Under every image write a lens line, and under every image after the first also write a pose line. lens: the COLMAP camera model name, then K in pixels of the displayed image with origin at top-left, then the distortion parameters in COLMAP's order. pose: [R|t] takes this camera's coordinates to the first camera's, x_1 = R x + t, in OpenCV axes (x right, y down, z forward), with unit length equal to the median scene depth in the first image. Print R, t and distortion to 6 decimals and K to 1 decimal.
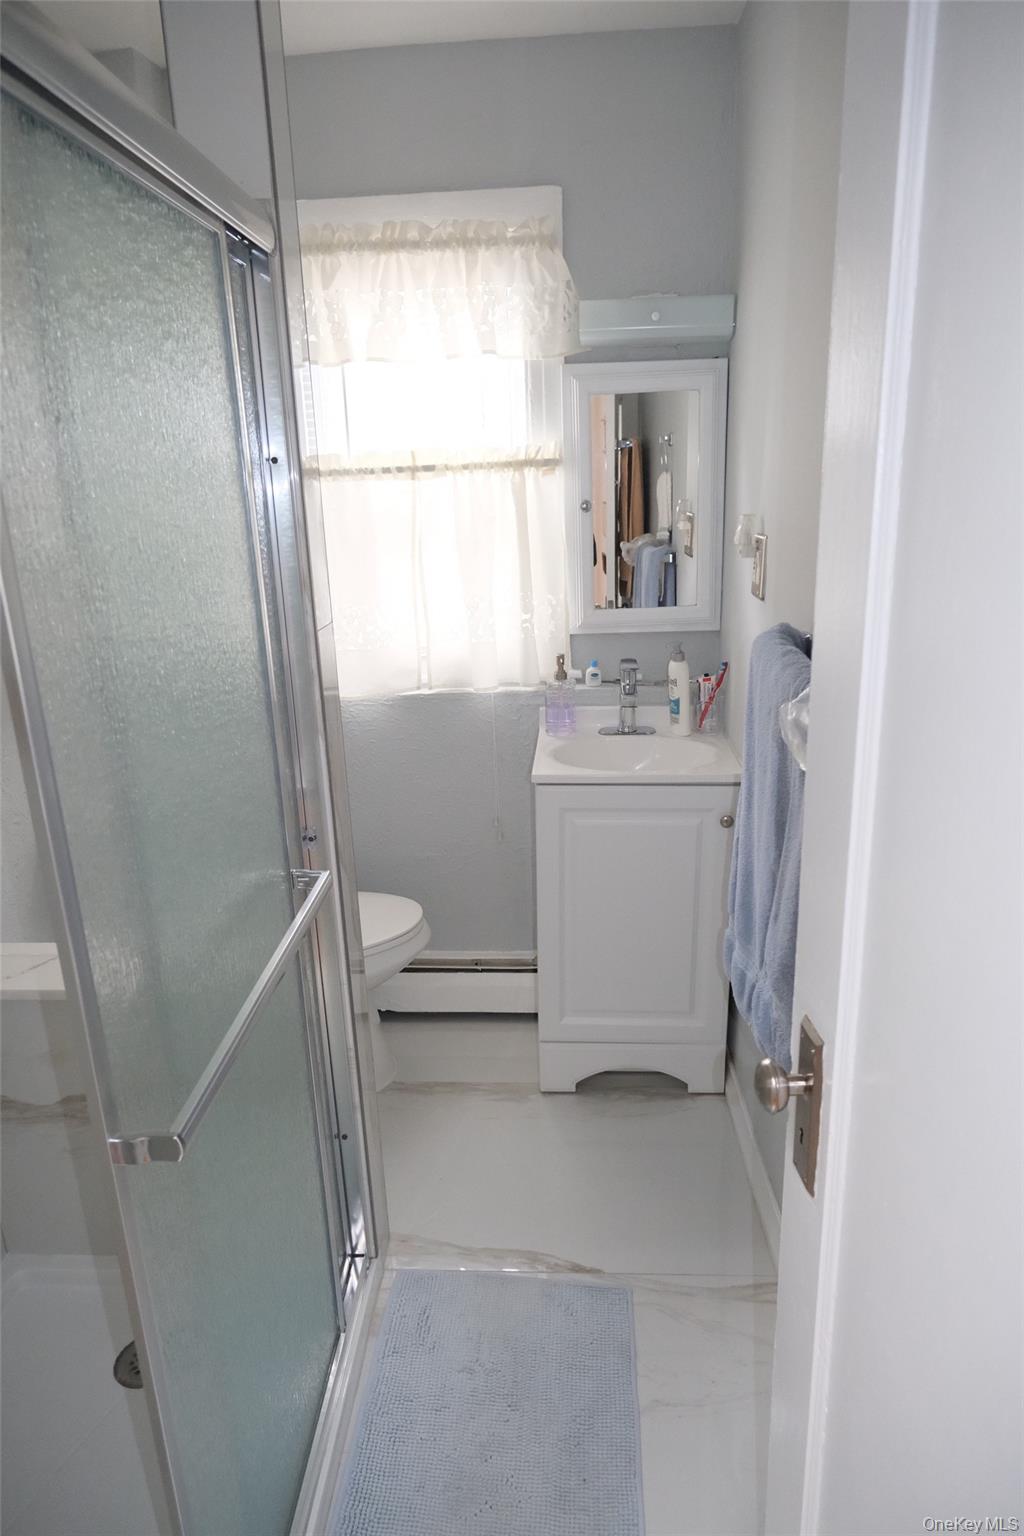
lens RADIAL K [[977.7, 0, 512.0], [0, 977.7, 768.0], [0, 0, 1]] dist [-0.003663, 0.001550]
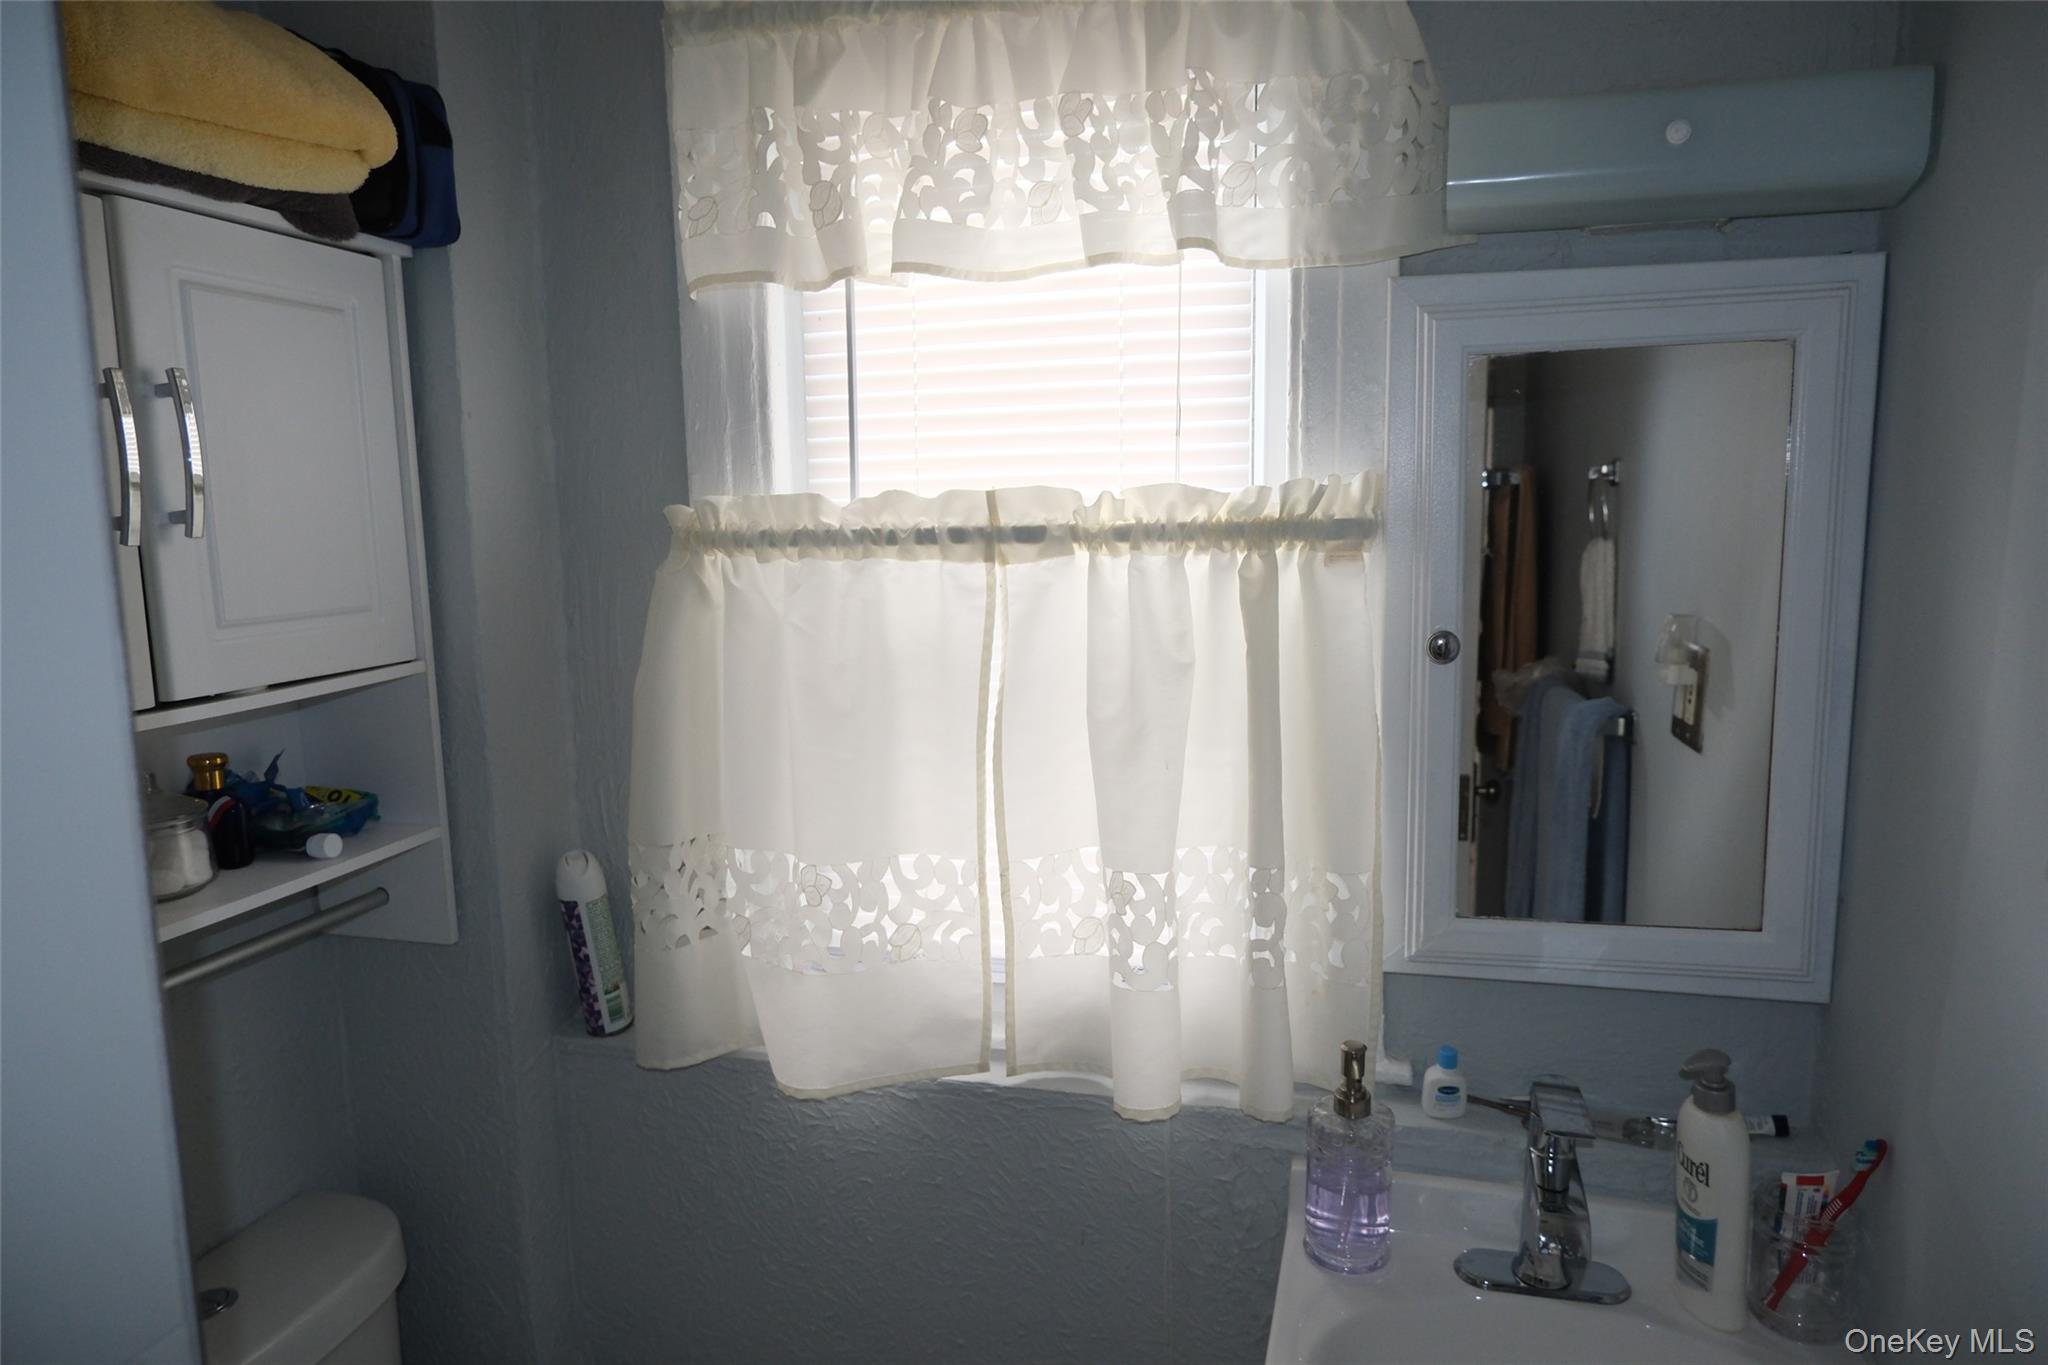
lens RADIAL K [[1303.6, 0, 1024.0], [0, 1303.6, 682.5], [0, 0, 1]] dist [-0.003663, 0.001550]
pose [[0.978839, 0.049673, -0.198509, 0.019270], [-0.078619, 0.986925, -0.140706, -0.173781], [0.188925, 0.153336, 0.969946, 0.500222]]
